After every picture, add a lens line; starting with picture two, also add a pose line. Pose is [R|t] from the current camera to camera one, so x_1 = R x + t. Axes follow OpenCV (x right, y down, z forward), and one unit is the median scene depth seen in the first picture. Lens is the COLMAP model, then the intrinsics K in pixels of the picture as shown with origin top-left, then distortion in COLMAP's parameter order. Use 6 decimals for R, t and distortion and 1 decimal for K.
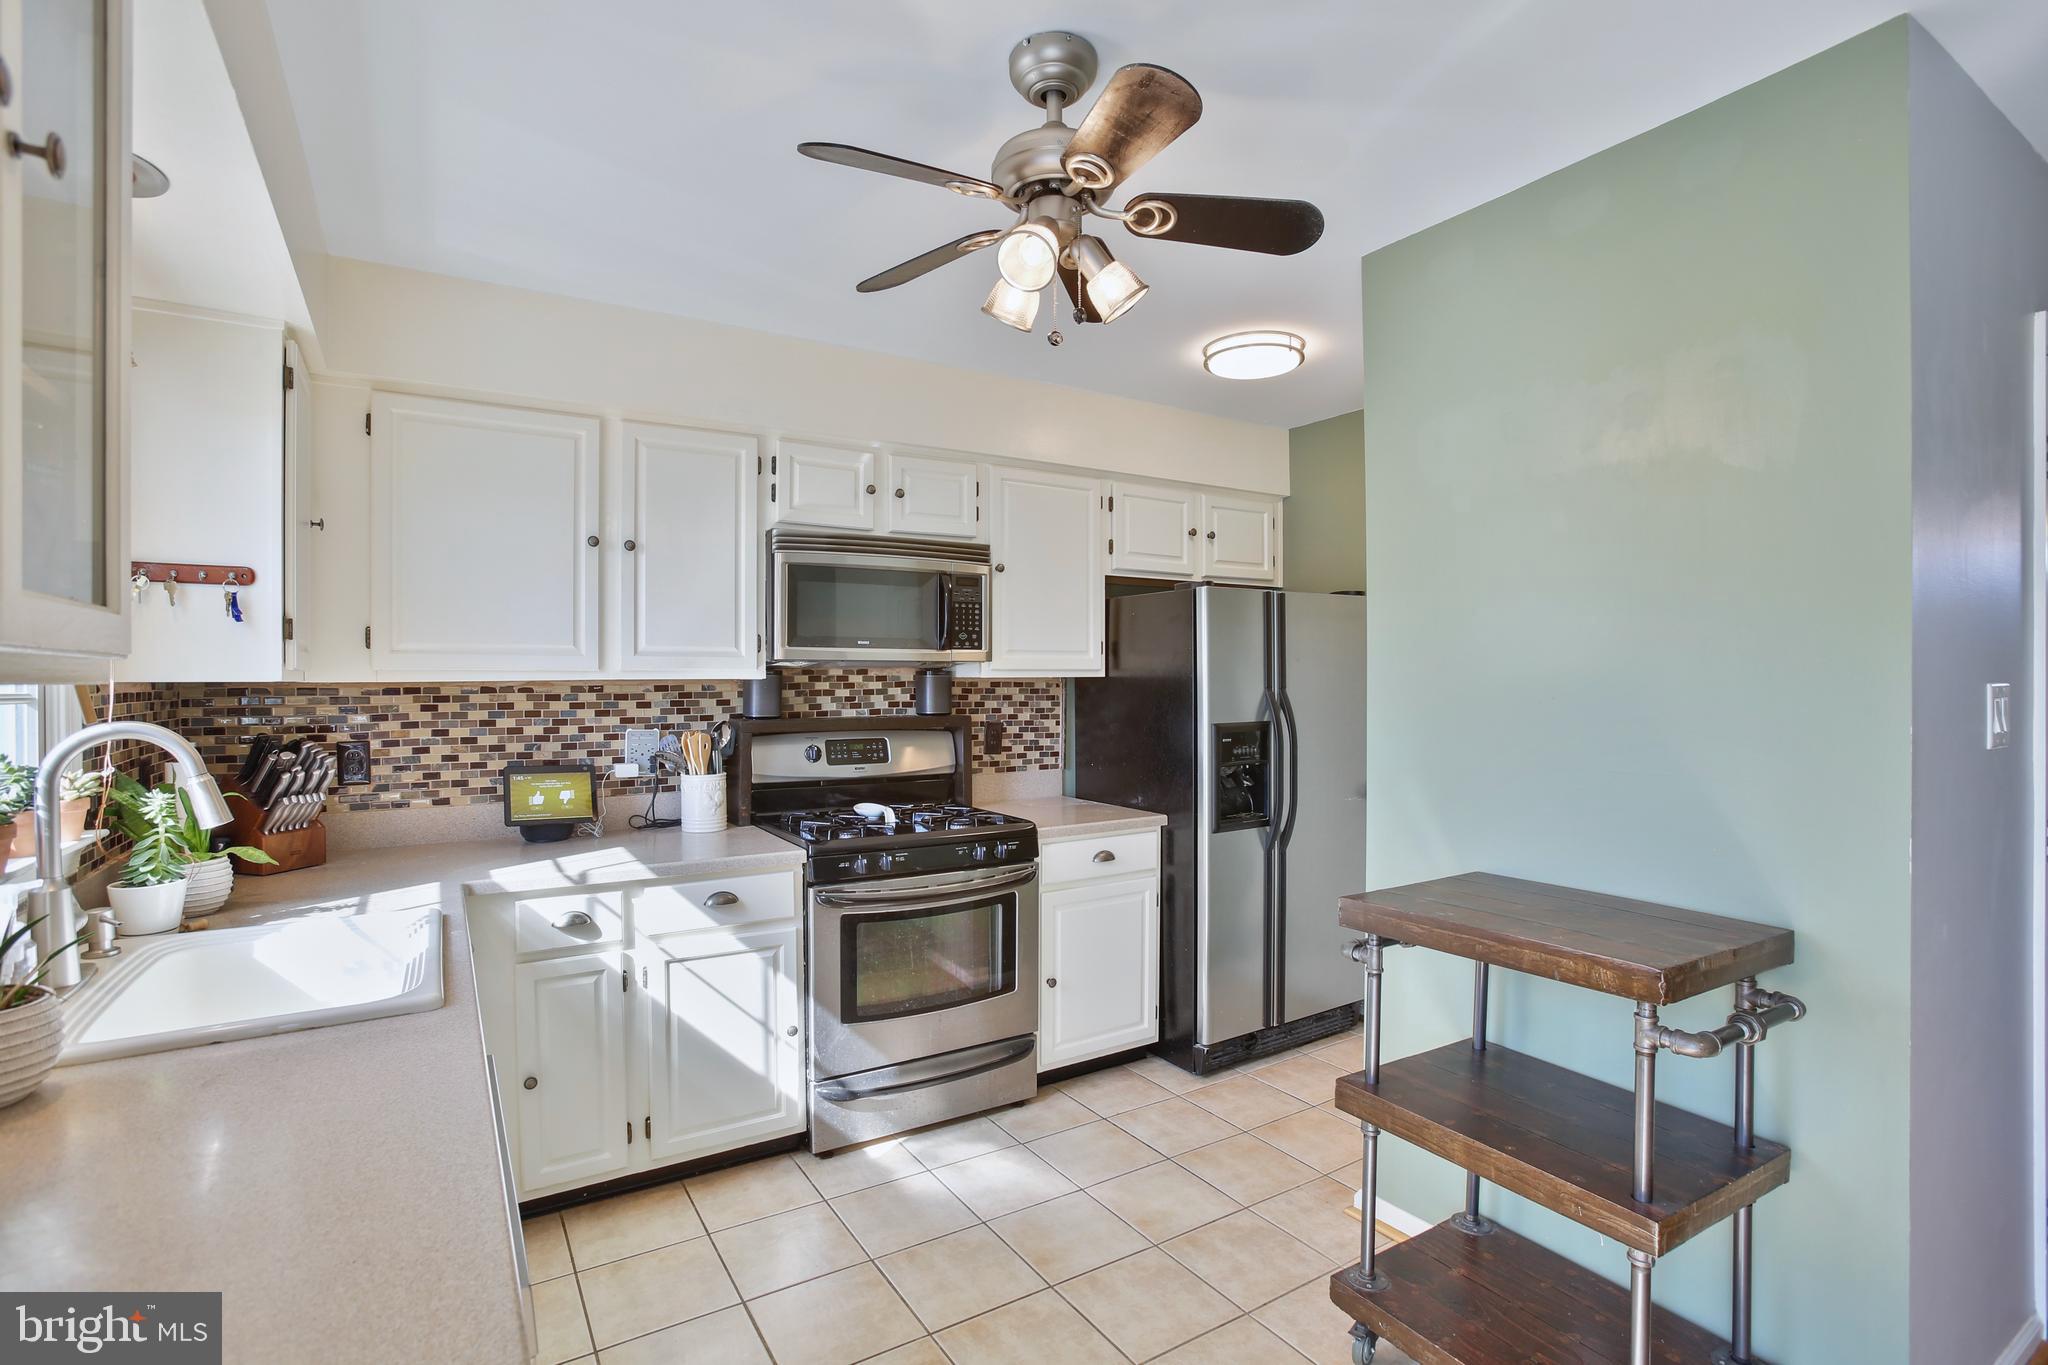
lens RADIAL K [[966.5, 0, 1017.2], [0, 966.5, 688.7], [0, 0, 1]] dist [-0.086257, 0.039727]
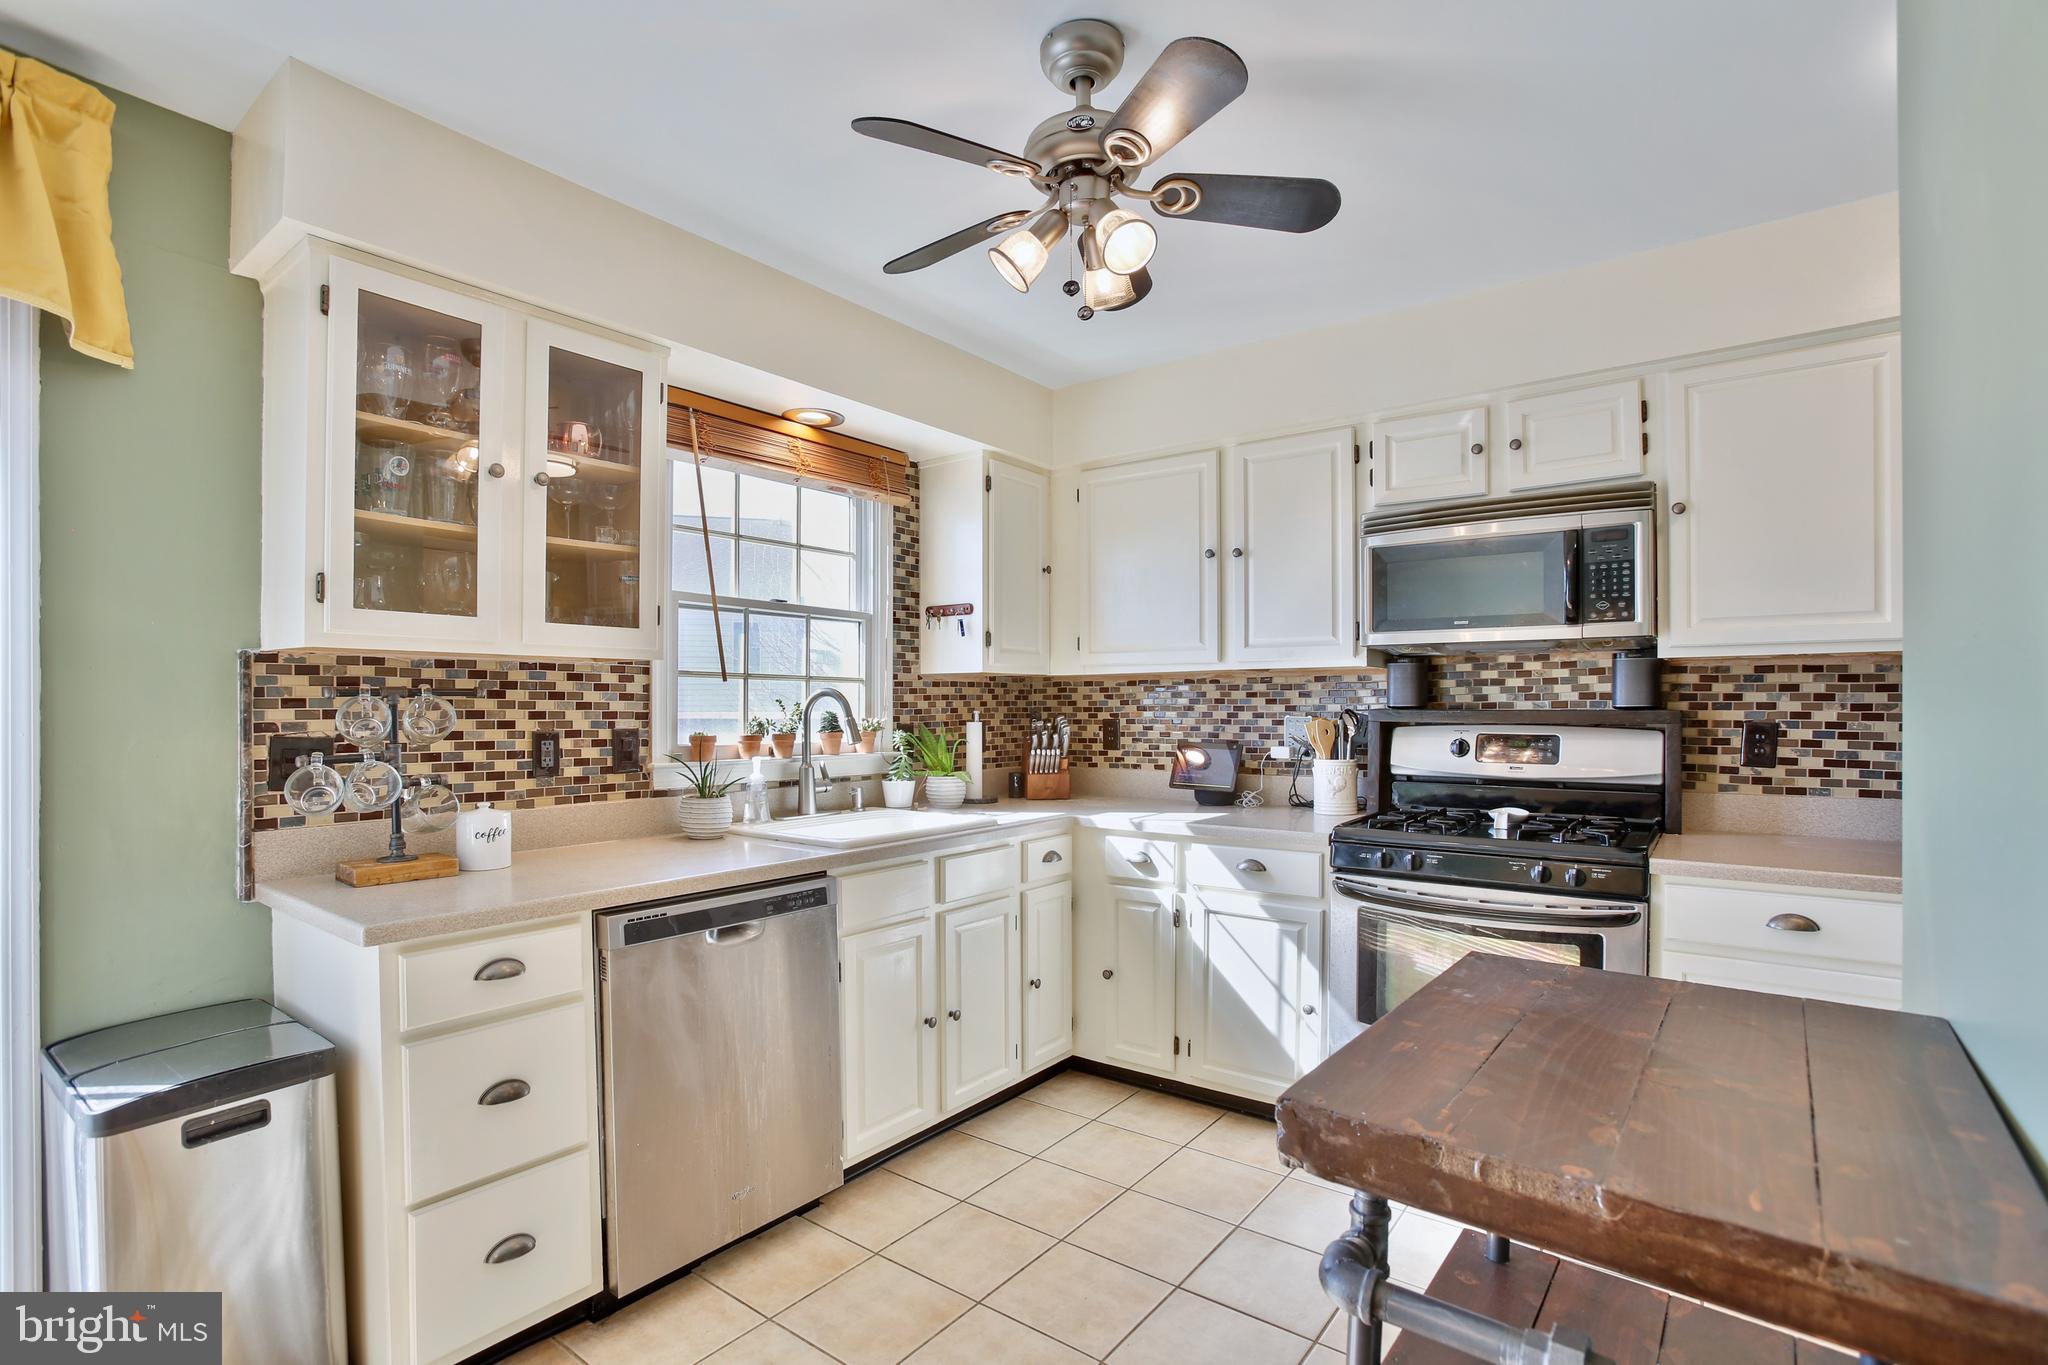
lens RADIAL K [[972.8, 0, 1027.6], [0, 972.8, 708.8], [0, 0, 1]] dist [-0.057658, 0.021530]
pose [[0.366741, 0.004296, -0.930313, 0.491242], [-0.007689, 0.999969, 0.001587, 0.032050], [0.930291, 0.006571, 0.366763, 0.279584]]
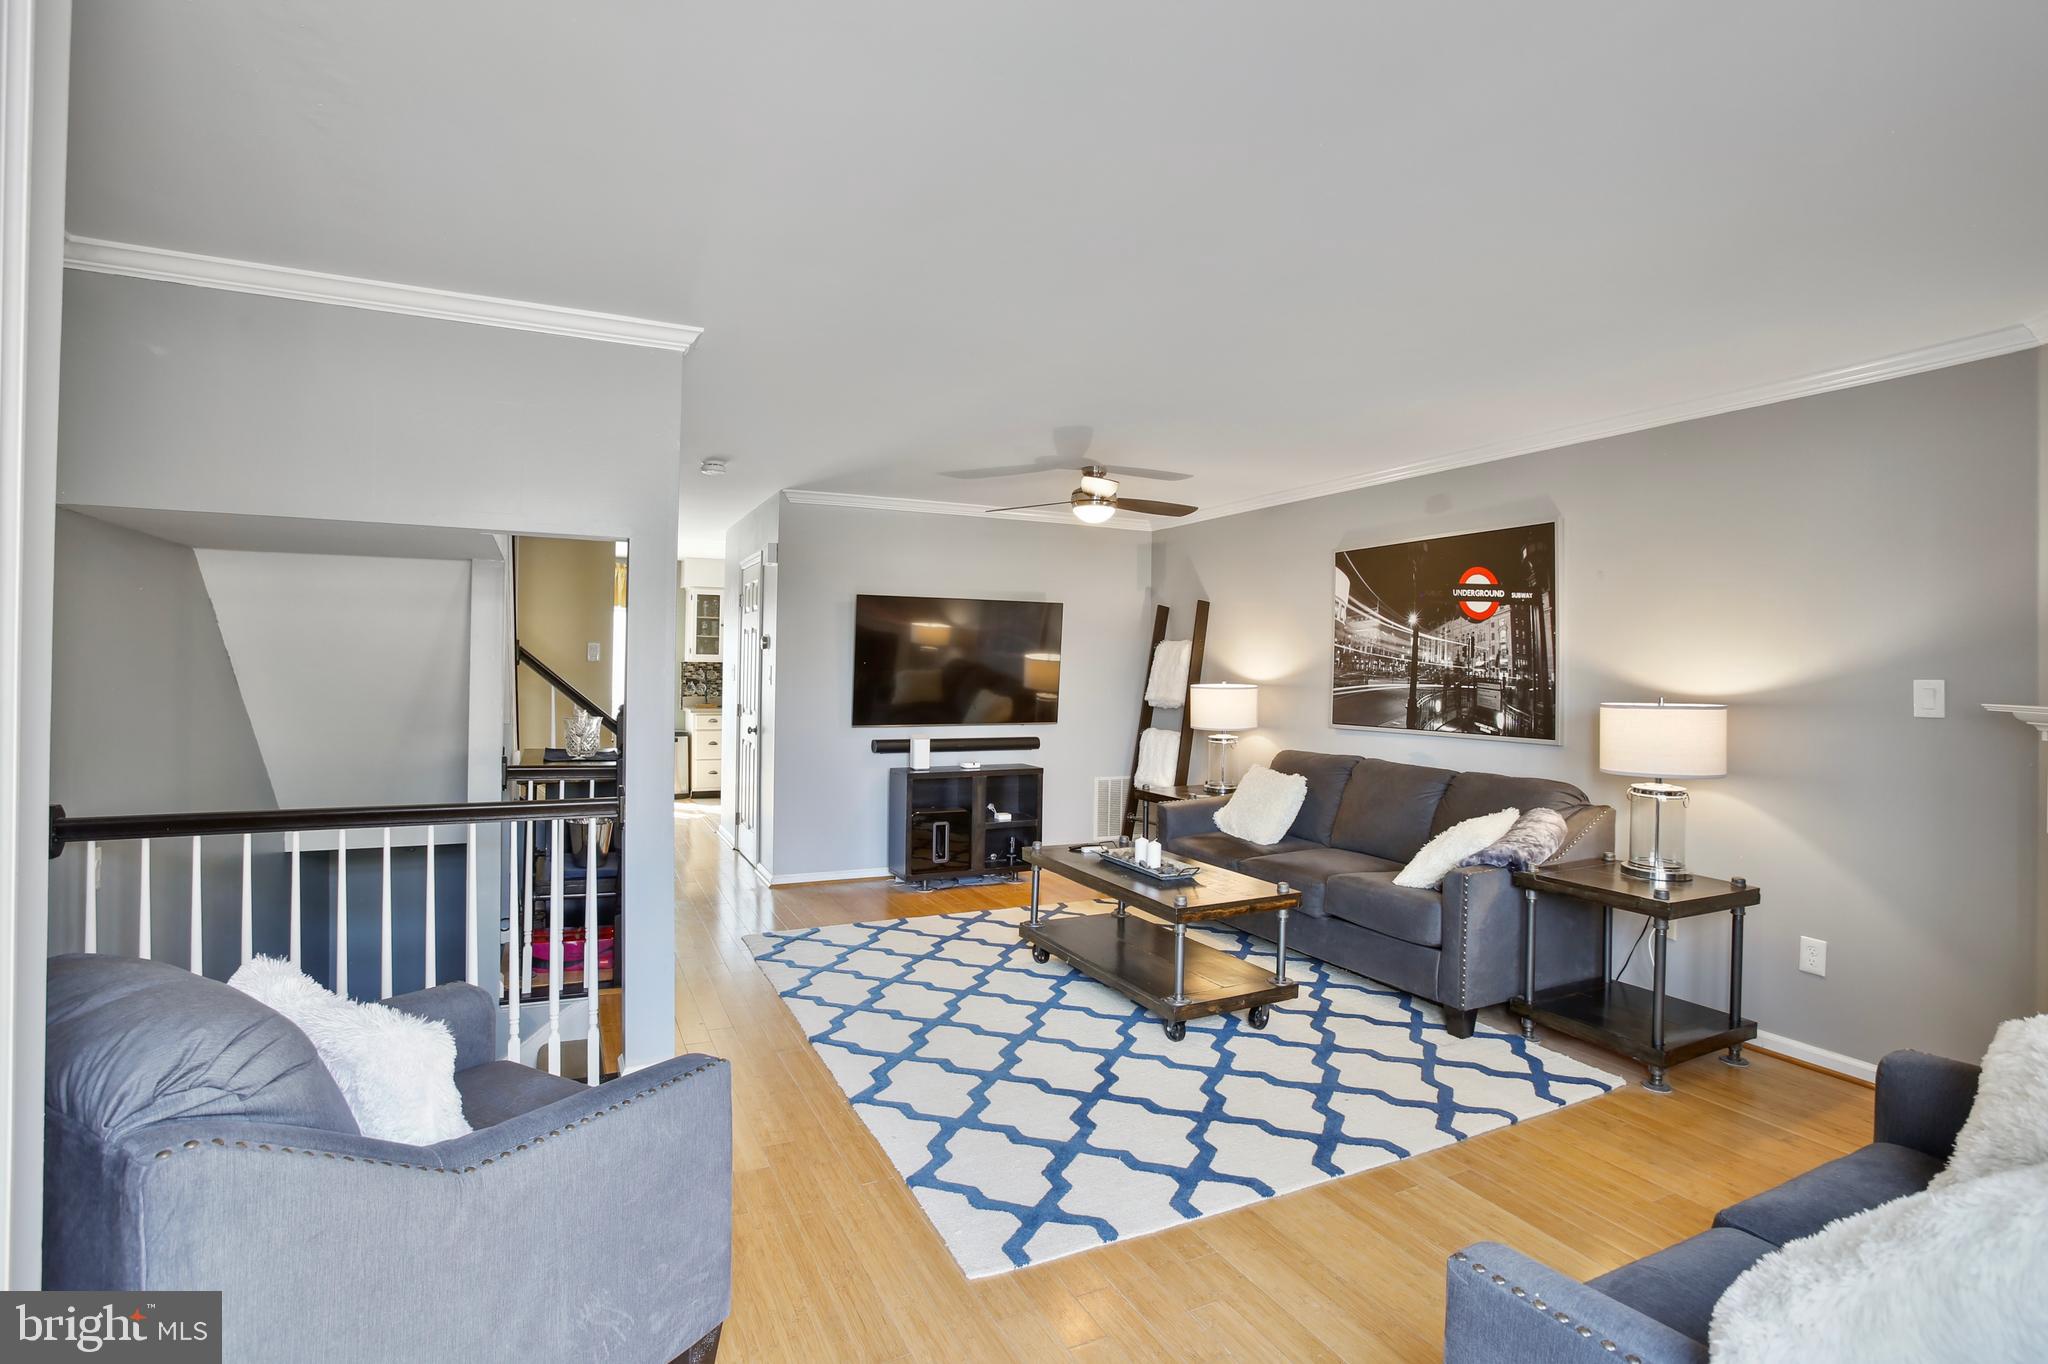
lens RADIAL K [[985.7, 0, 1003.8], [0, 985.7, 659.4], [0, 0, 1]] dist [-0.097396, 0.054708]
pose [[-0.121320, -0.002580, -0.992610, 2.581905], [-0.019663, 0.999807, -0.000195, -0.021281], [0.992419, 0.019494, -0.121348, 1.359822]]
